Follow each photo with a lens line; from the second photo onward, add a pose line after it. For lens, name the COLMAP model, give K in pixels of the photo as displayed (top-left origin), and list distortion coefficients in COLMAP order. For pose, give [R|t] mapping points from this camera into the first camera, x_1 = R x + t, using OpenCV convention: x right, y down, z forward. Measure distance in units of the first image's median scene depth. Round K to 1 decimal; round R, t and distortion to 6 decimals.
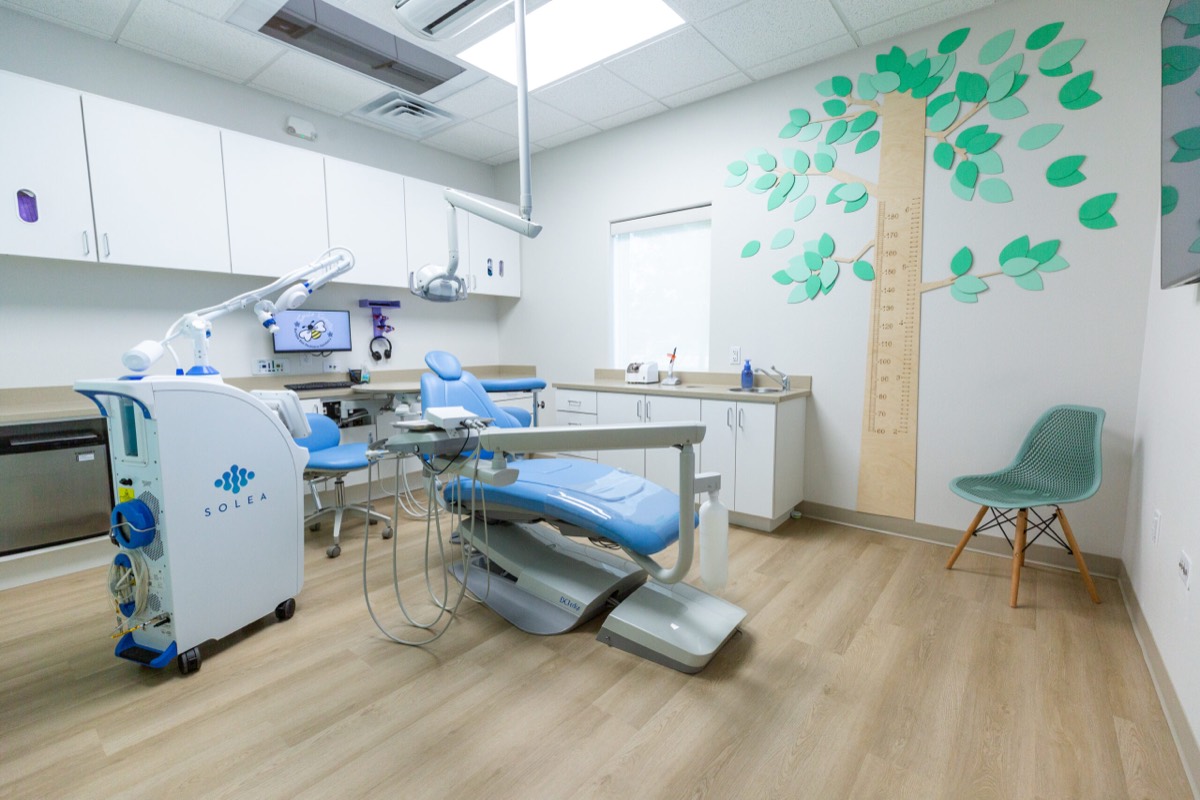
lens RADIAL K [[531.1, 0, 597.6], [0, 531.1, 399.5], [0, 0, 1]] dist [0.002073, 0.001187]
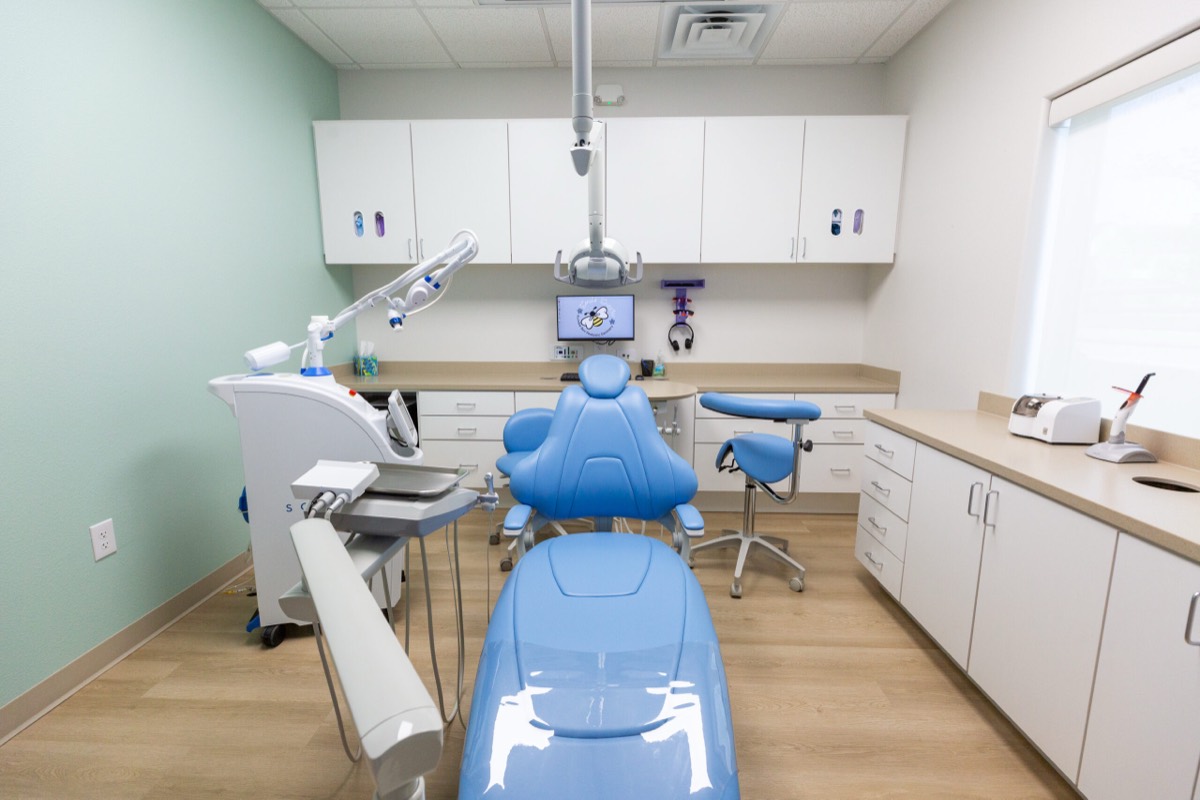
lens RADIAL K [[531.1, 0, 597.6], [0, 531.1, 399.5], [0, 0, 1]] dist [0.002073, 0.001187]
pose [[0.606658, 0.137581, -0.782967, 0.213570], [-0.090033, 0.990464, 0.104283, -0.082077], [0.789848, 0.007229, 0.613260, 0.417317]]
